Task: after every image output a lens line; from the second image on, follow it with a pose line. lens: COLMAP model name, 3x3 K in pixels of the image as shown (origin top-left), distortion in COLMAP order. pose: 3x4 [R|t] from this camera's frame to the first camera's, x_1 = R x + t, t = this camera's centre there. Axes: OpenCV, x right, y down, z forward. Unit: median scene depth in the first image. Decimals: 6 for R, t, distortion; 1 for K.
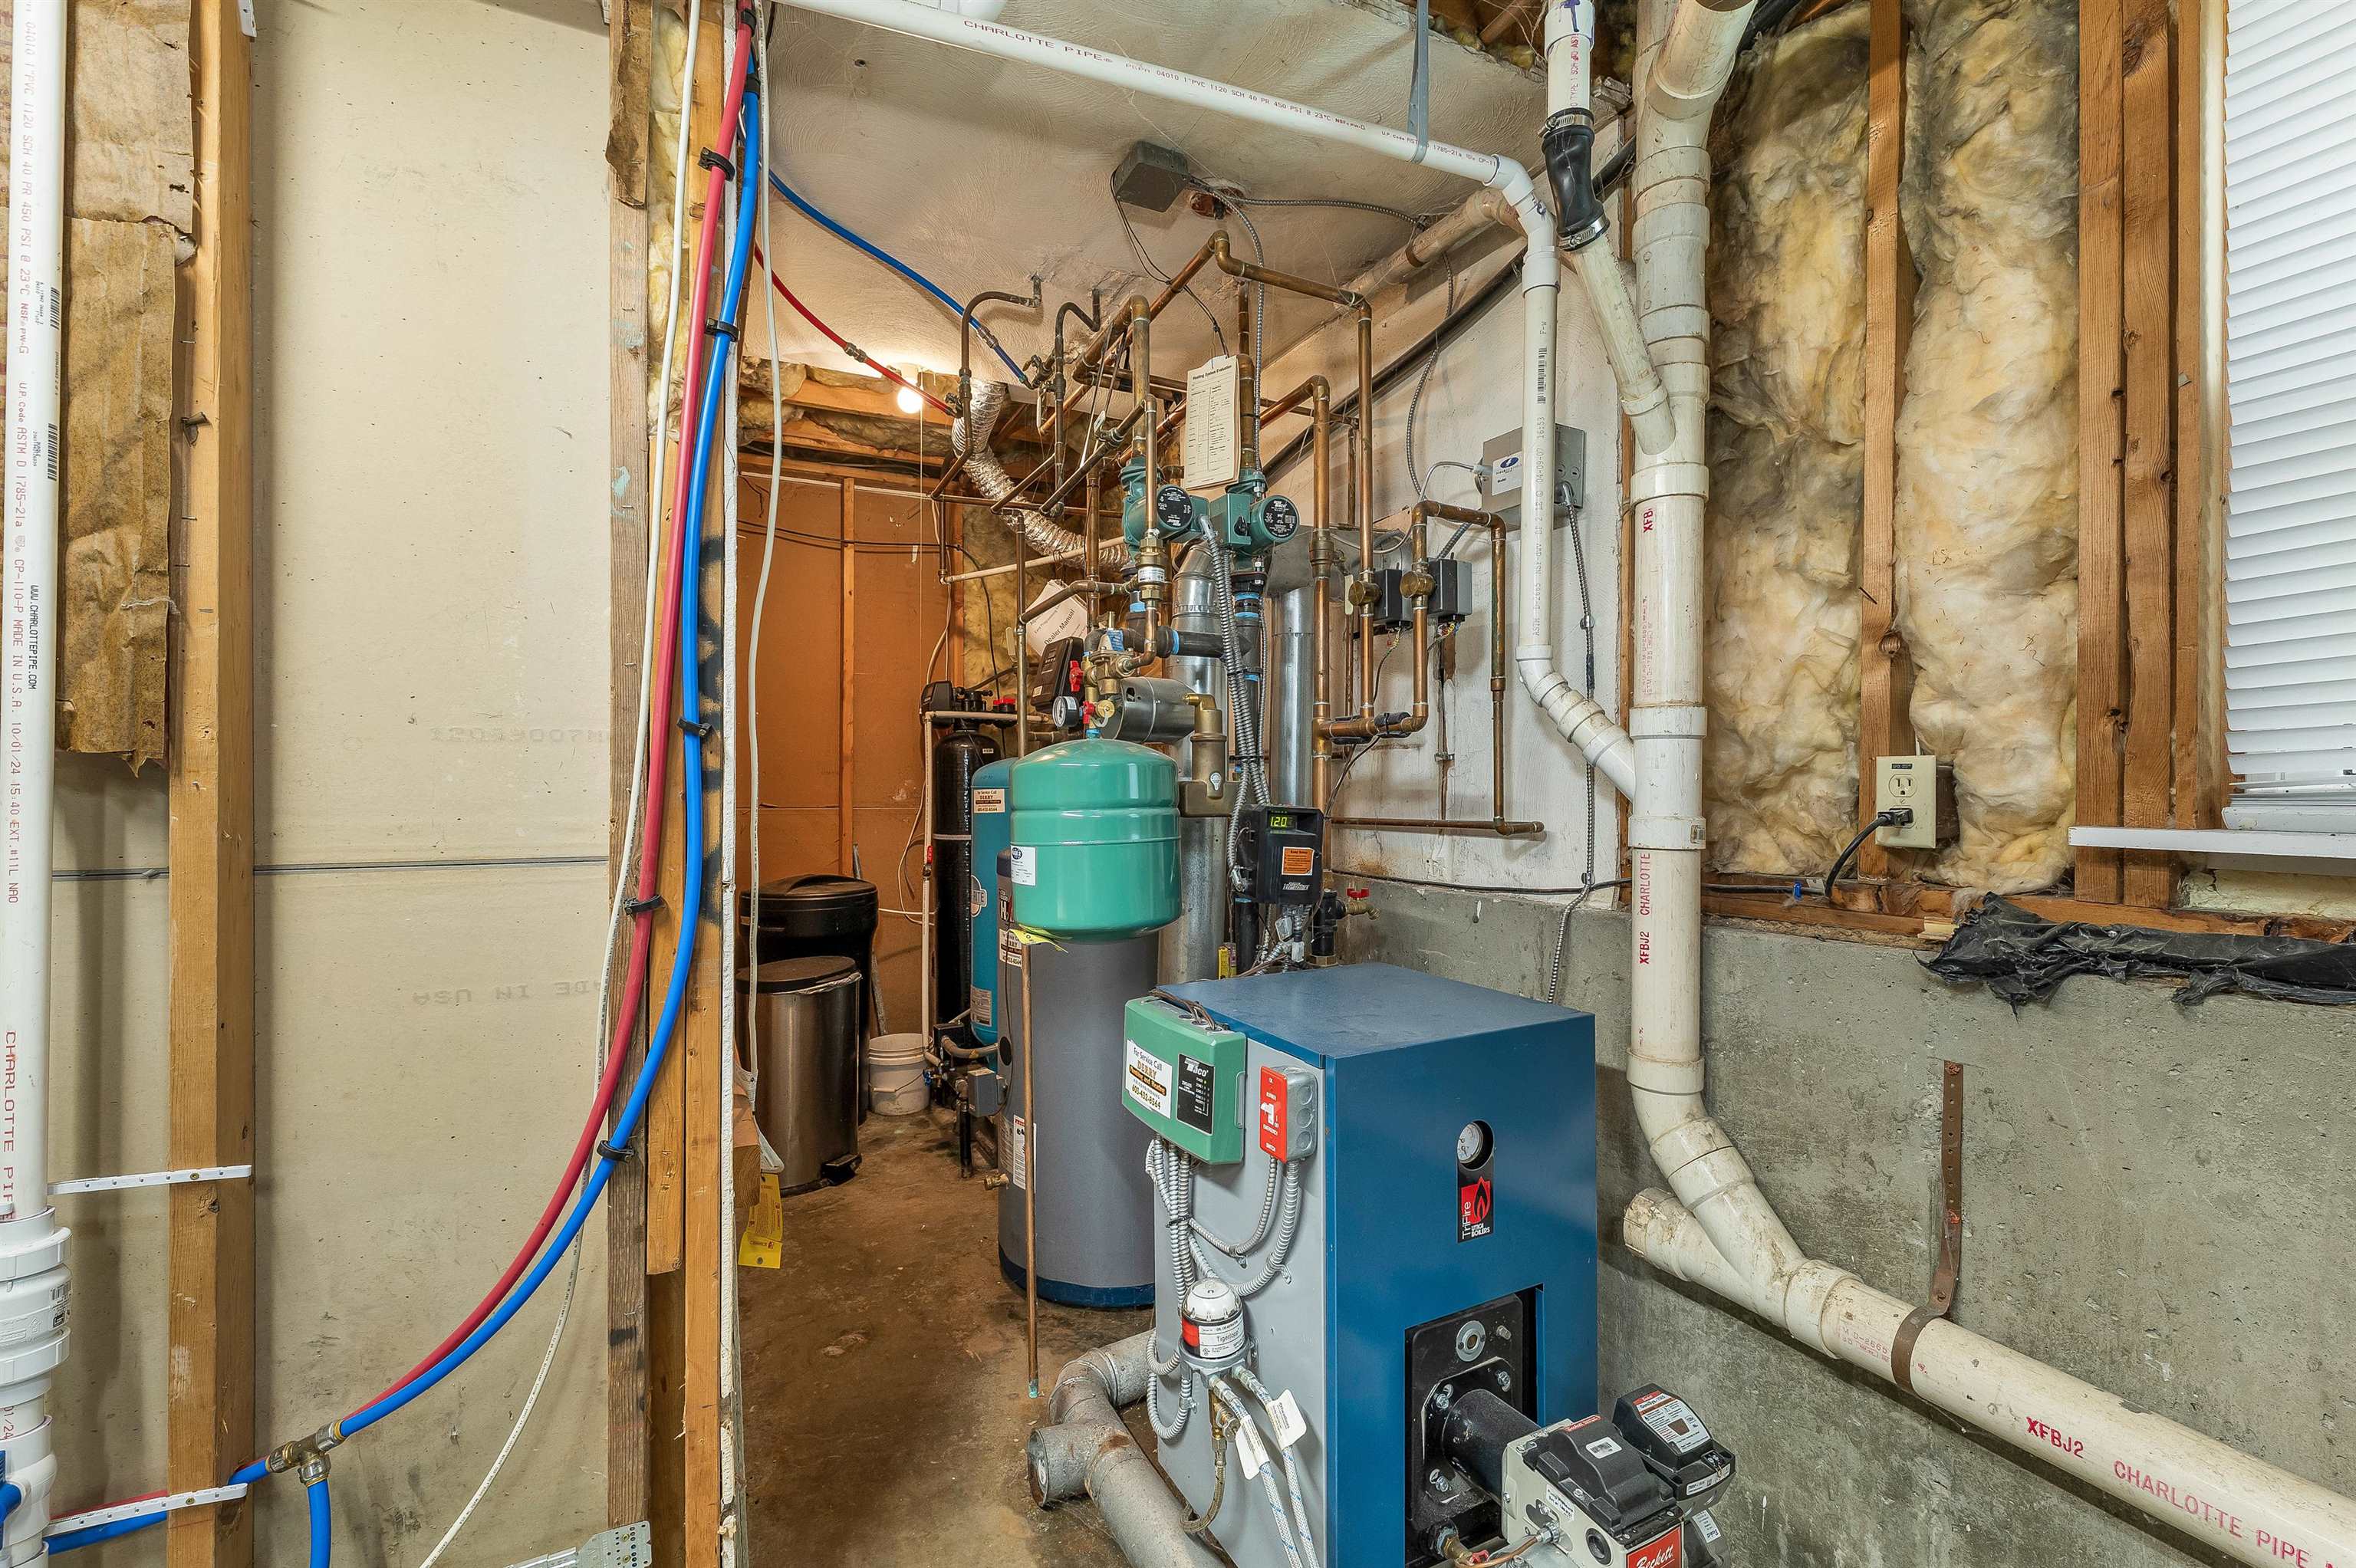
lens RADIAL K [[1008.1, 0, 1178.0], [0, 1008.1, 784.0], [0, 0, 1]] dist [0.002599, 0.000406]
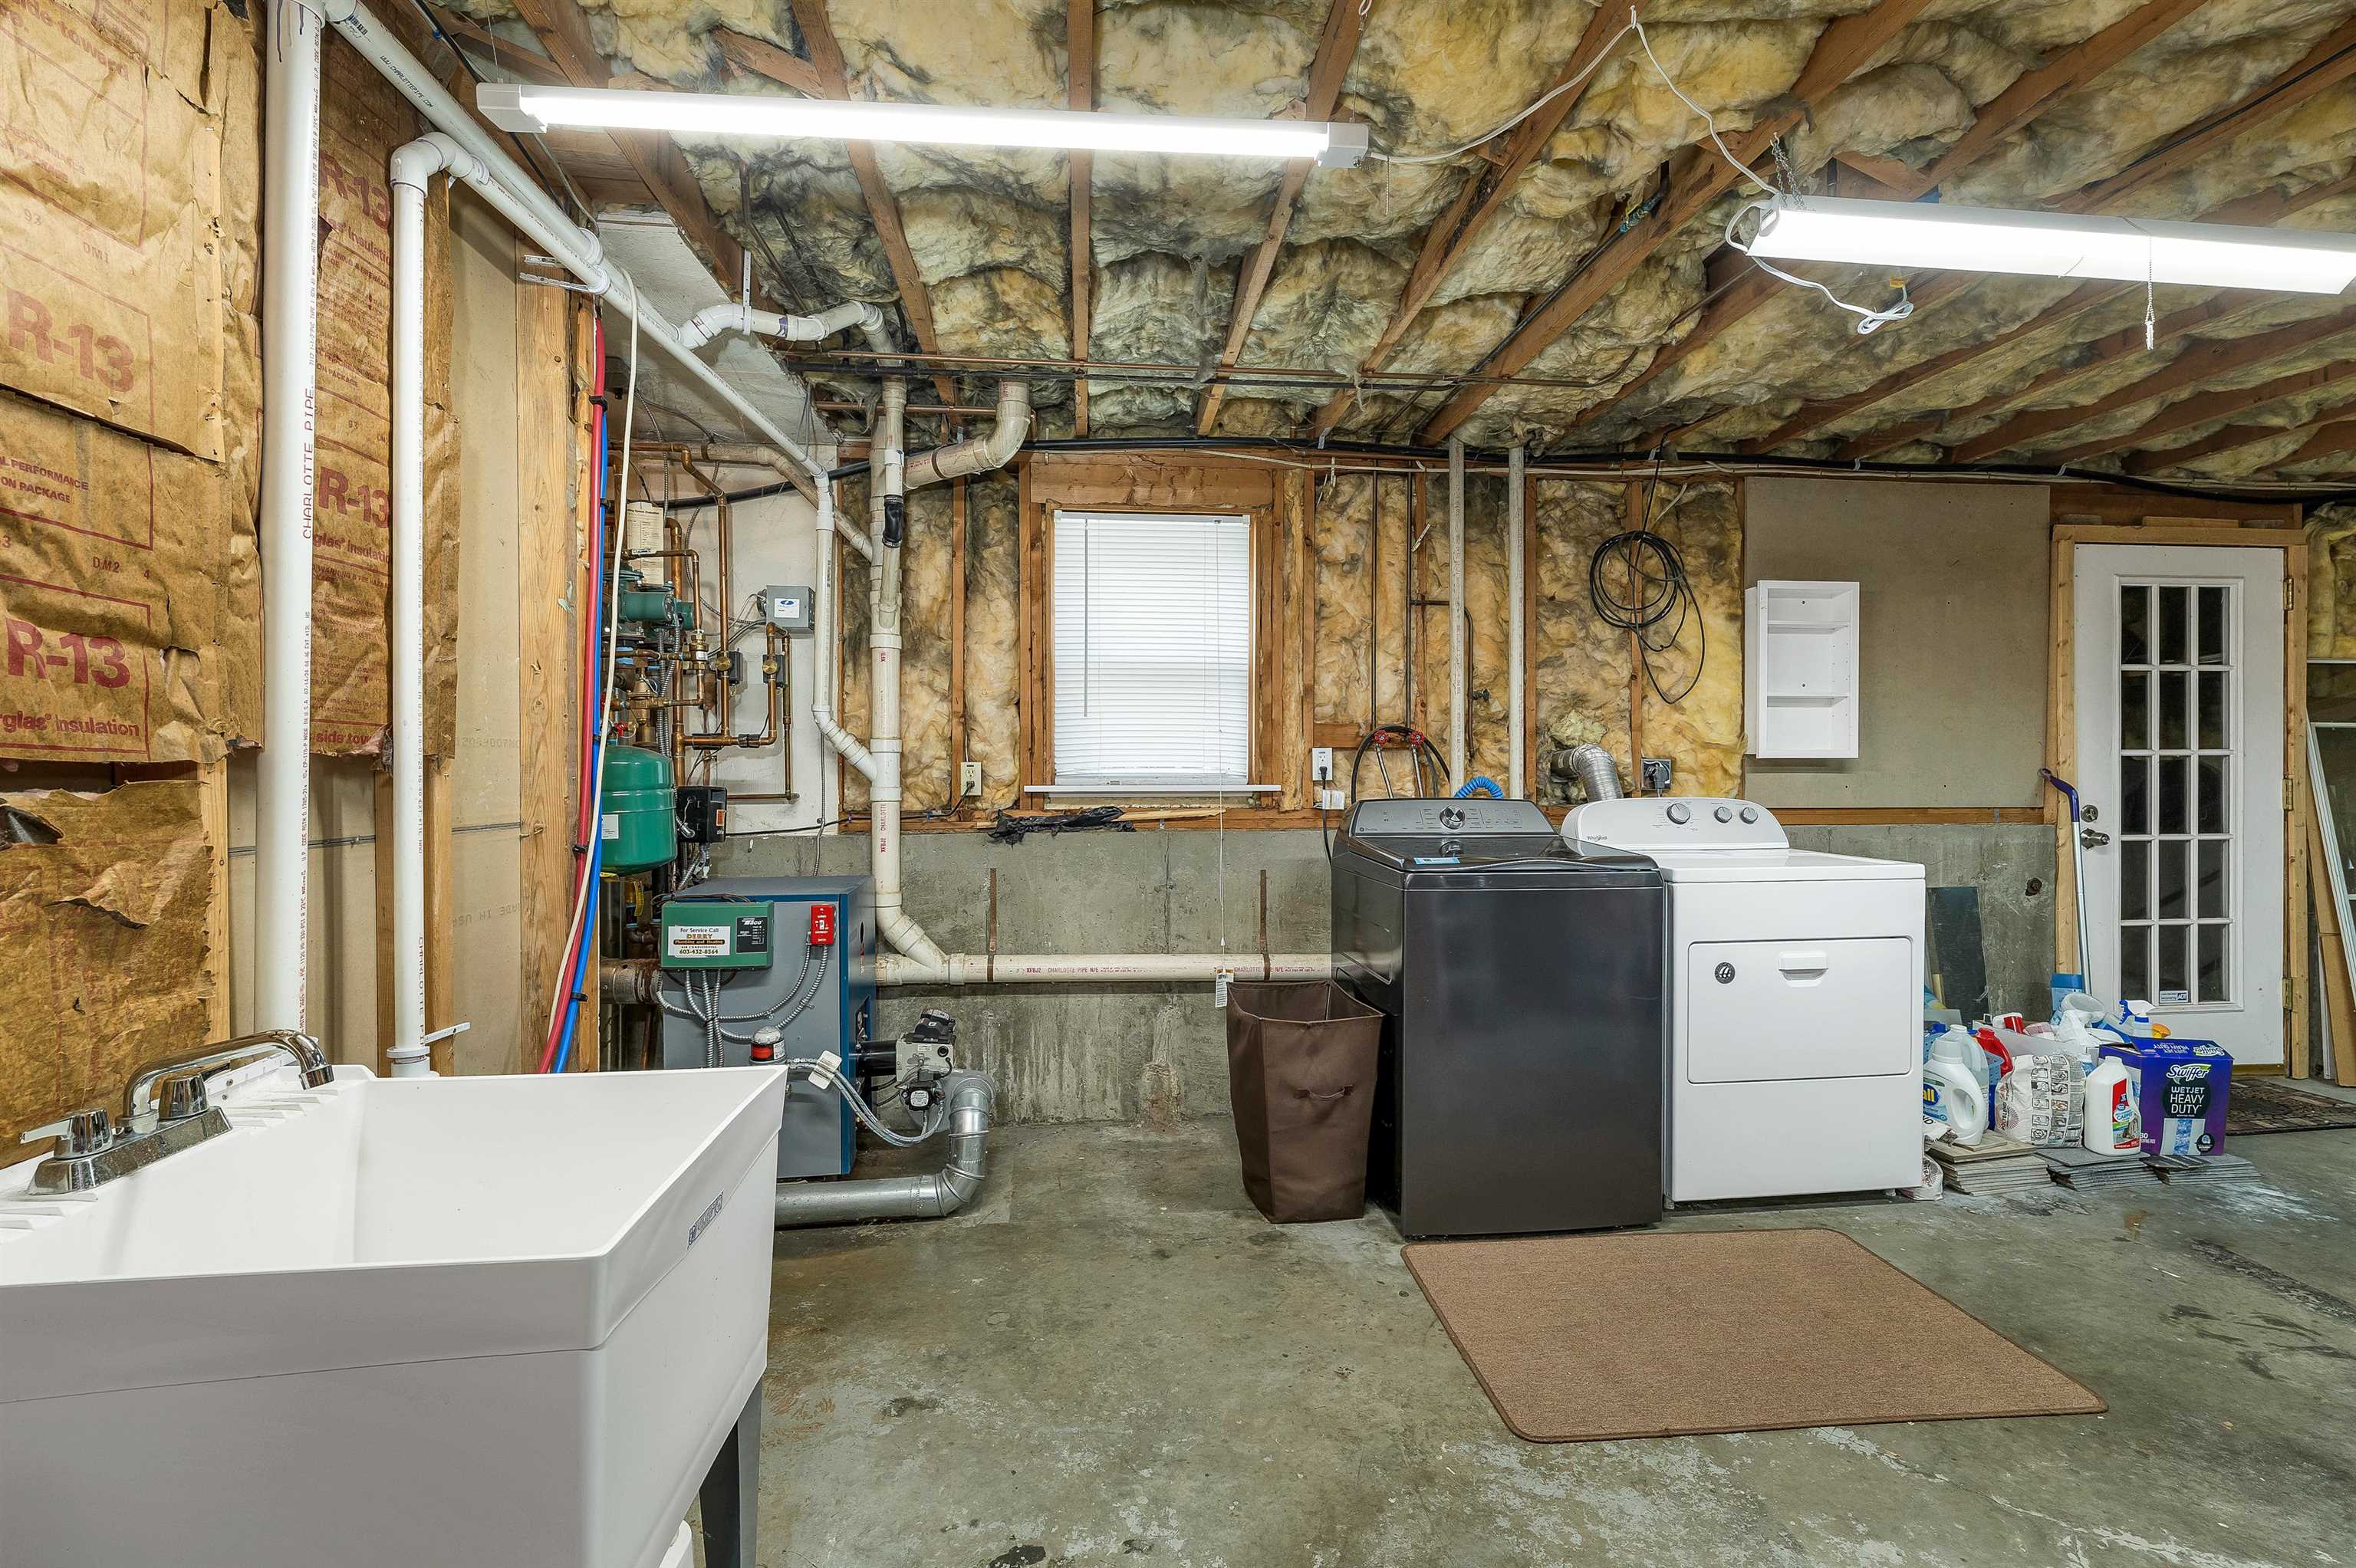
lens RADIAL K [[986.6, 0, 1178.3], [0, 986.6, 779.1], [0, 0, 1]] dist [0.000377, 0.000296]
pose [[0.346458, -0.009793, 0.938014, -1.556670], [0.004762, 0.999951, 0.008680, -0.002020], [-0.938053, 0.001459, 0.346487, -0.437082]]
